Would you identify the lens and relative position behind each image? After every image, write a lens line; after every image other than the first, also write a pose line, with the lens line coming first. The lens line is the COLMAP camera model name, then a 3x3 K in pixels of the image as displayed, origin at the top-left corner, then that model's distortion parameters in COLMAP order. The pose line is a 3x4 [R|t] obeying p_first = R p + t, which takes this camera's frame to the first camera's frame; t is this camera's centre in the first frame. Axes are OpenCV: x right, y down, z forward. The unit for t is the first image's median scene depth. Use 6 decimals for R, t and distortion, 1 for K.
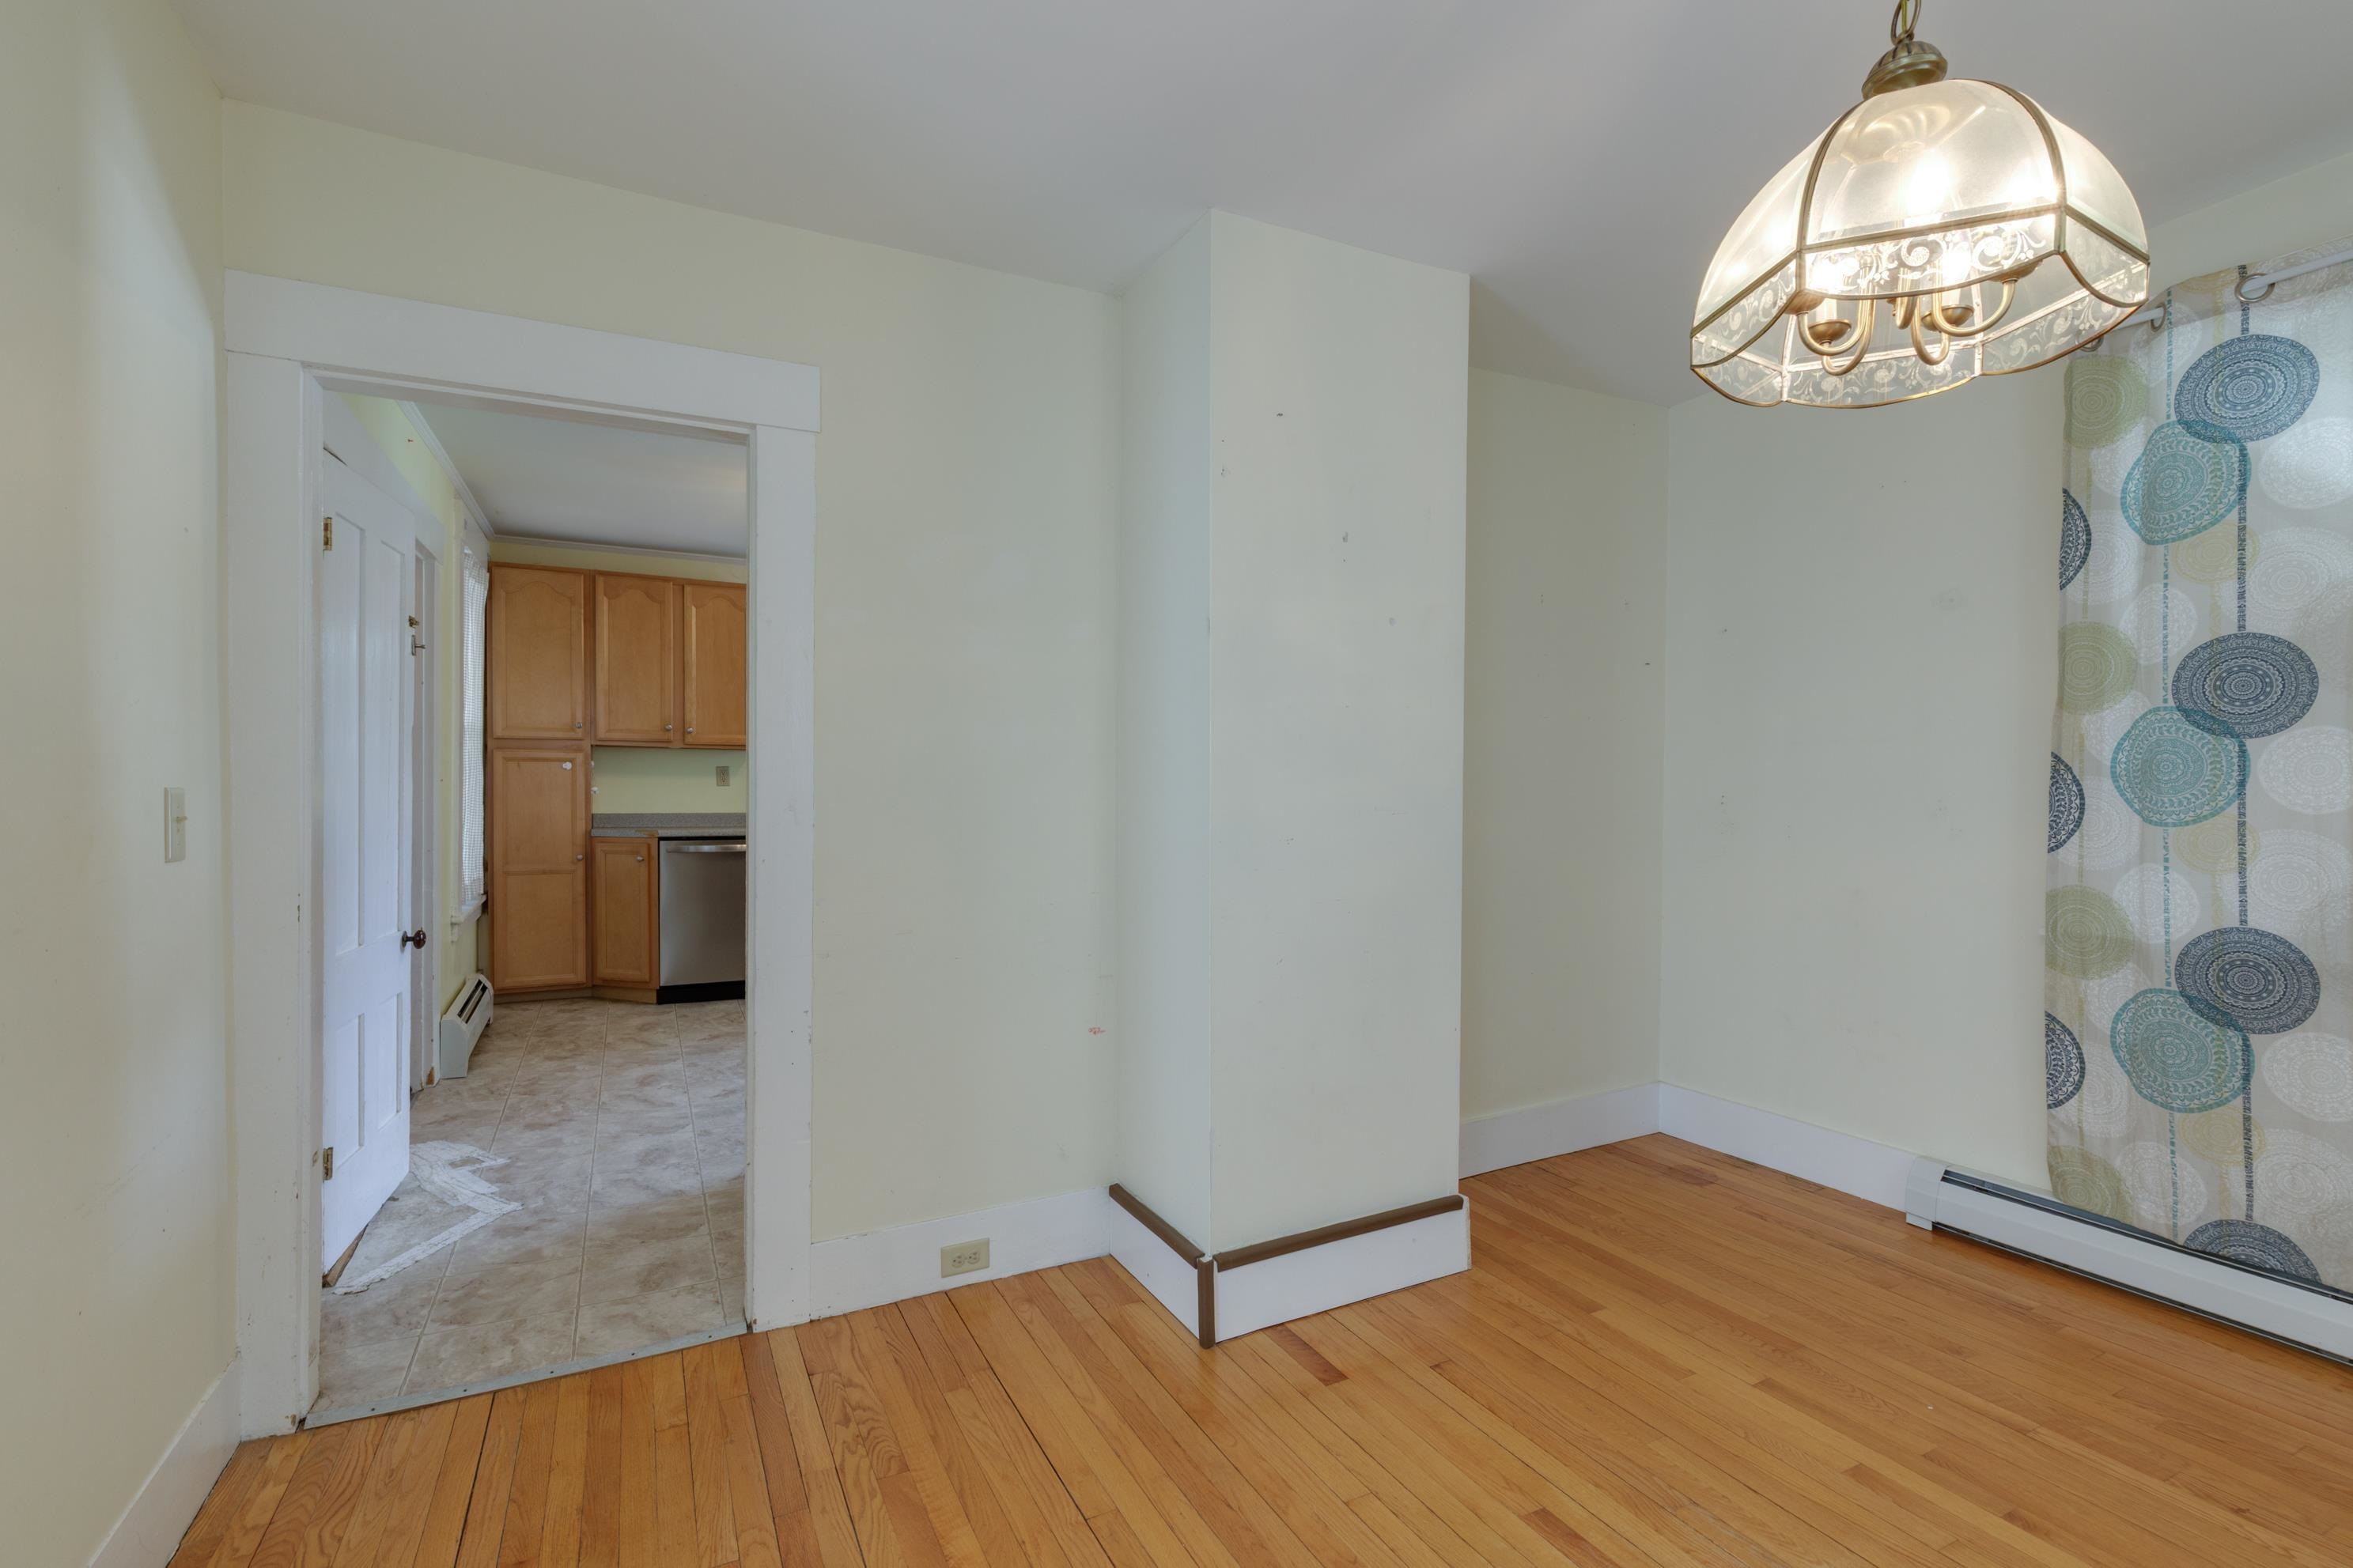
lens RADIAL K [[1085.5, 0, 1179.7], [0, 1085.5, 772.0], [0, 0, 1]] dist [0.004832, -0.000106]
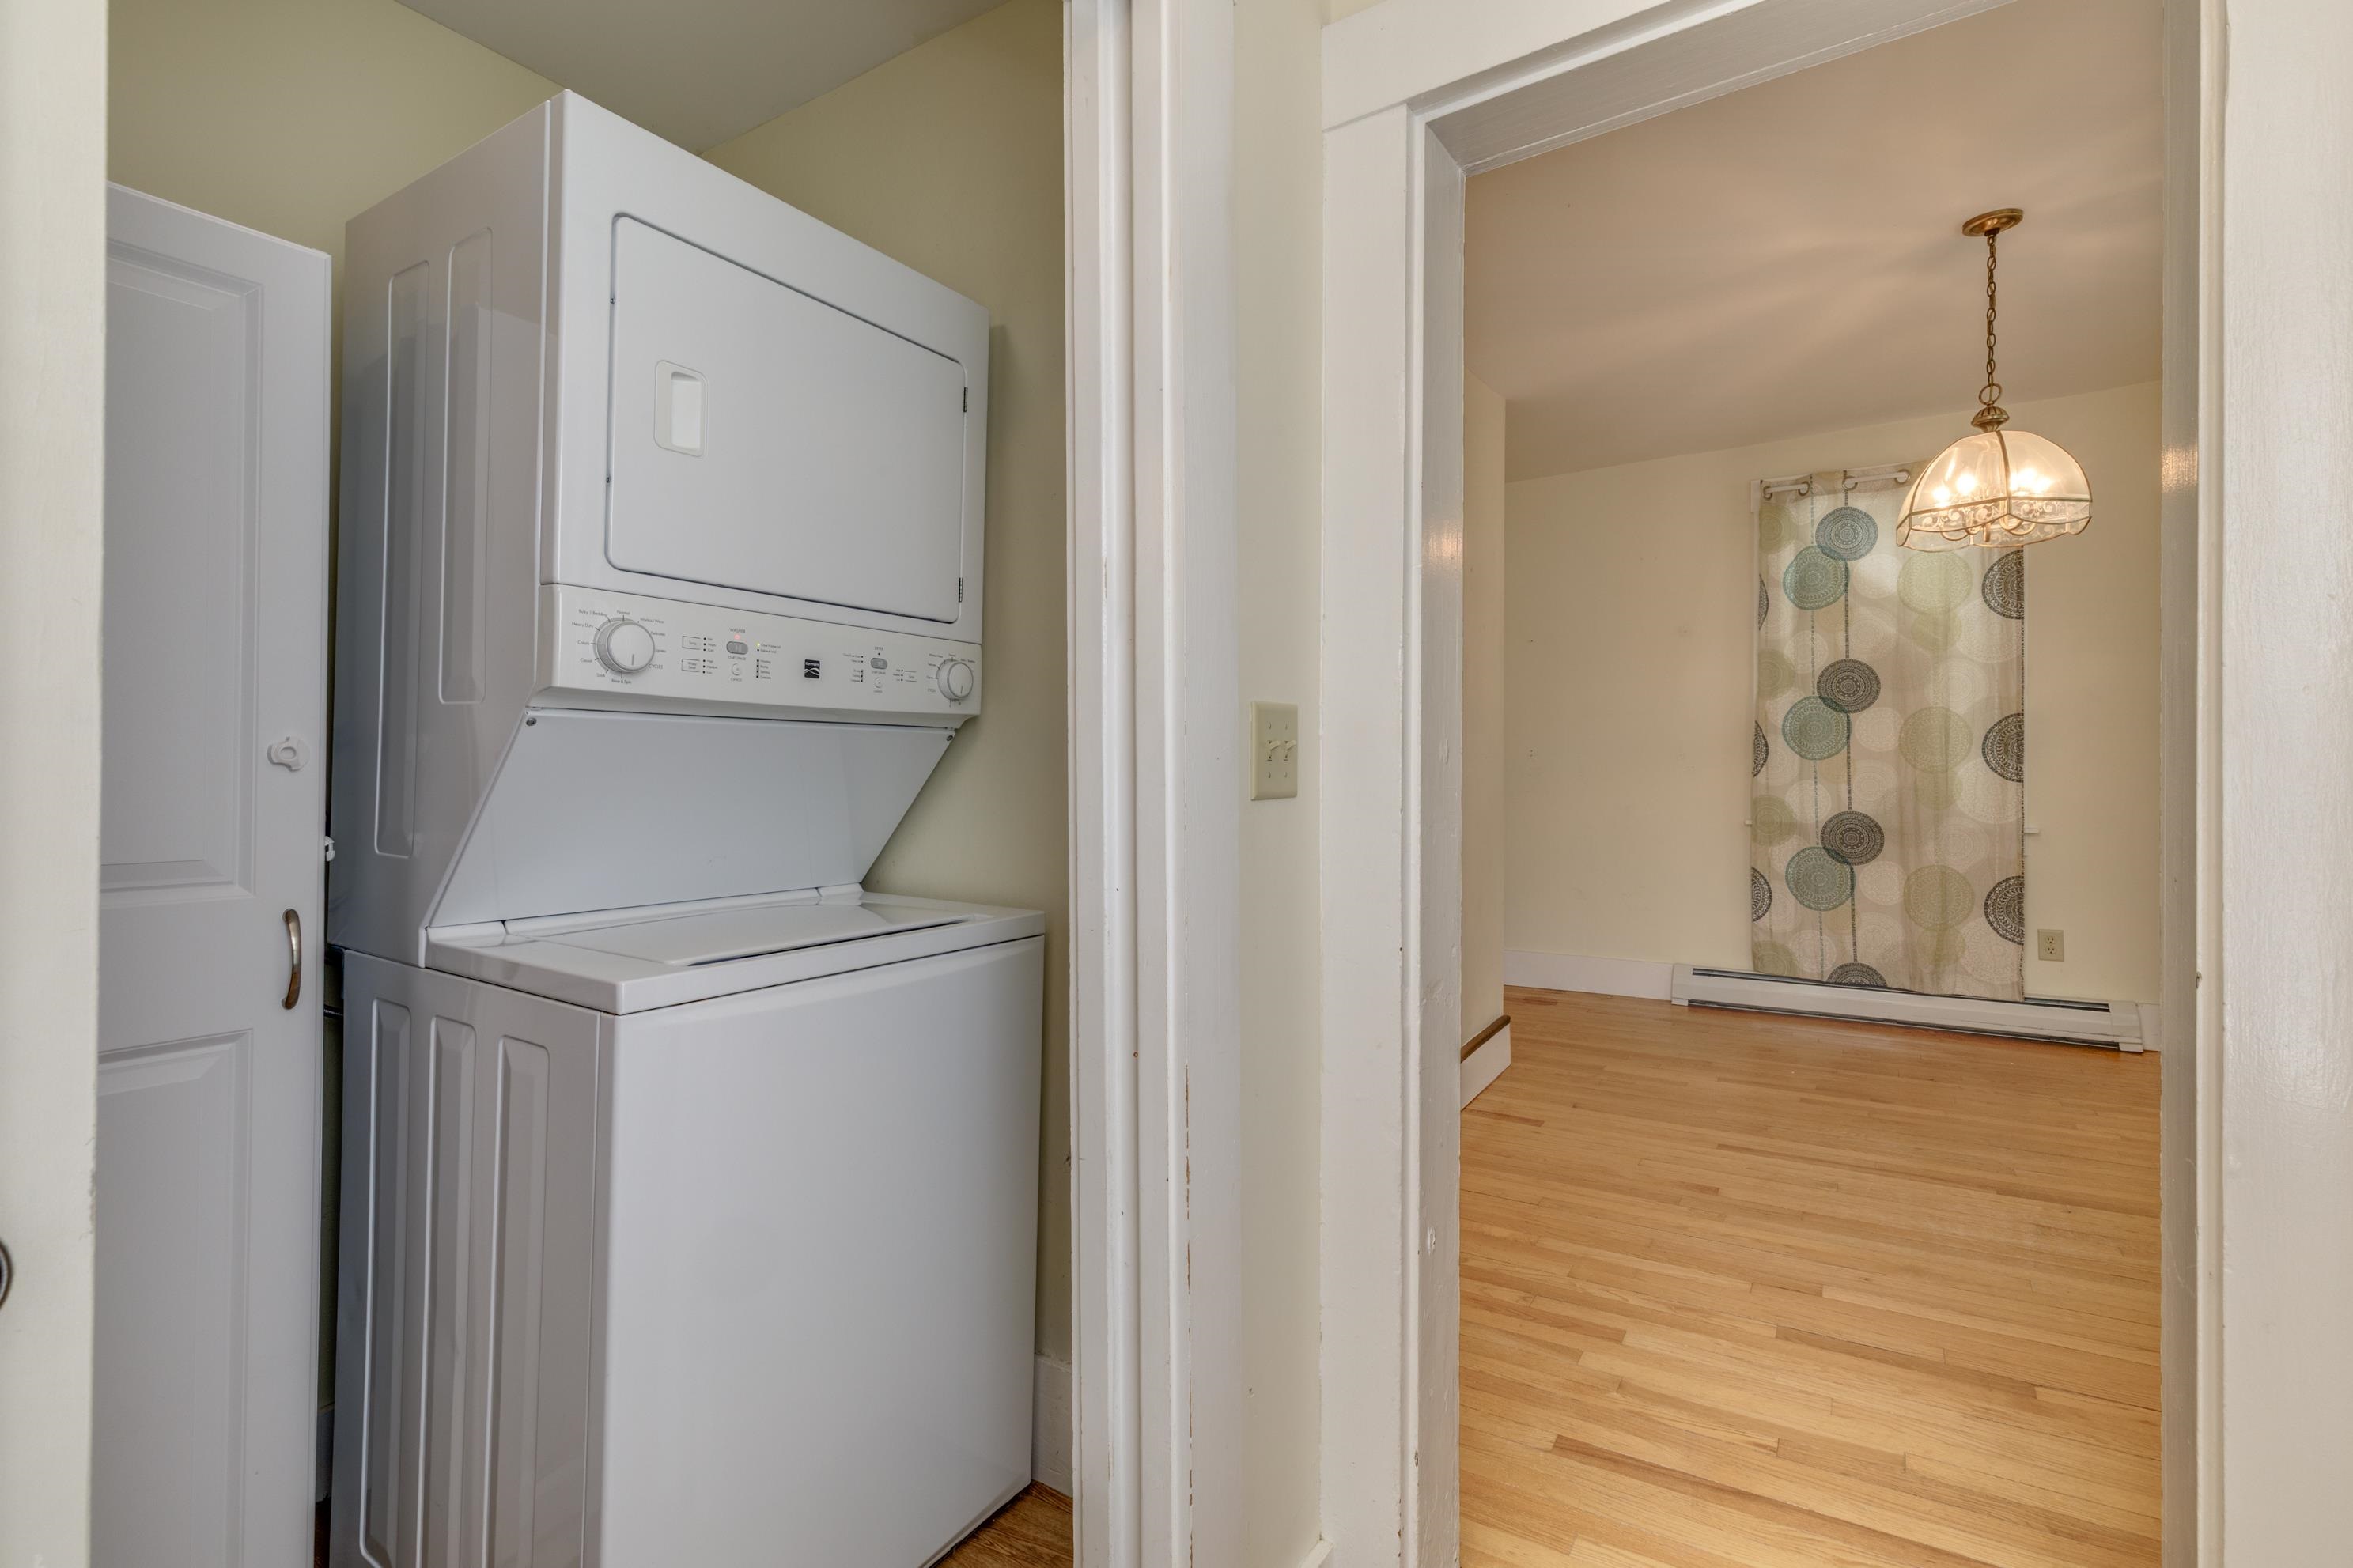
lens RADIAL K [[1085.5, 0, 1134.5], [0, 1085.5, 730.7], [0, 0, 1]] dist [0.004832, -0.000106]
pose [[0.873661, 0.004377, 0.486515, -1.038113], [0.004893, 0.999830, -0.017783, 0.027234], [-0.486511, 0.017917, 0.873491, -0.068734]]
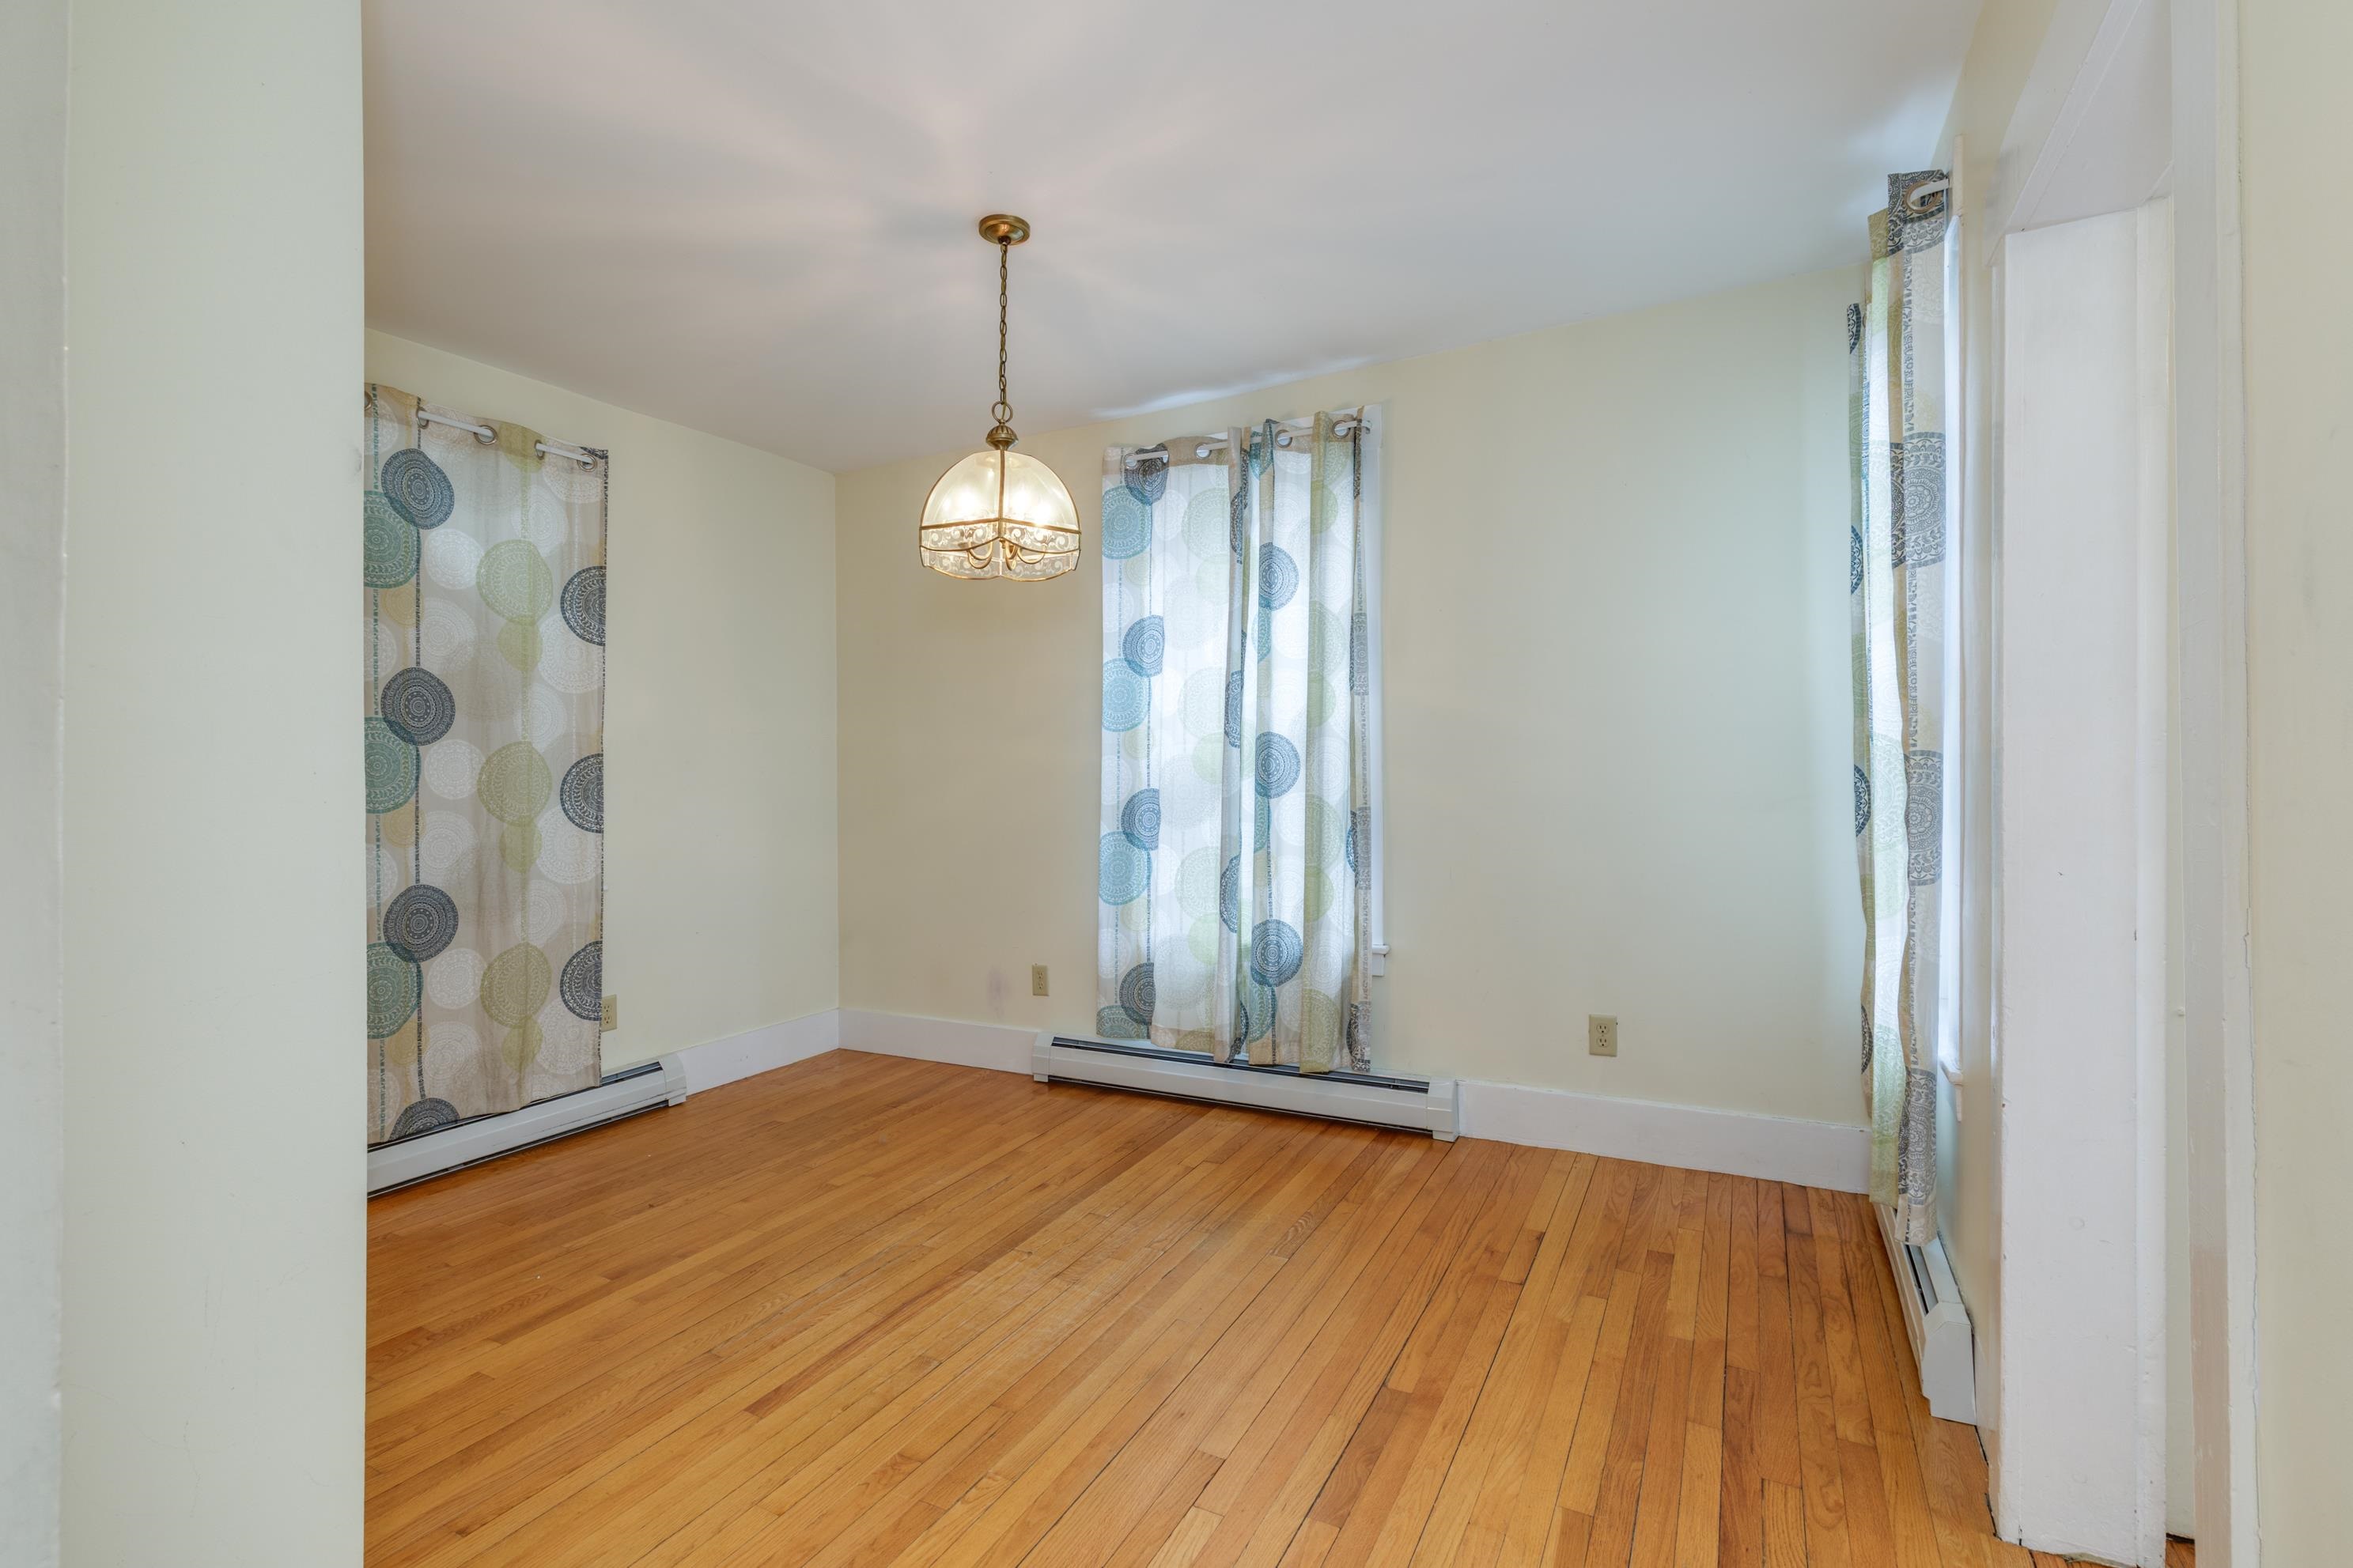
lens RADIAL K [[1085.5, 0, 1172.4], [0, 1085.5, 786.2], [0, 0, 1]] dist [0.004832, -0.000106]
pose [[-0.584688, 0.001548, 0.811257, -0.648733], [0.005921, 0.999980, 0.002359, 0.021693], [-0.811237, 0.006183, -0.584685, 0.995449]]
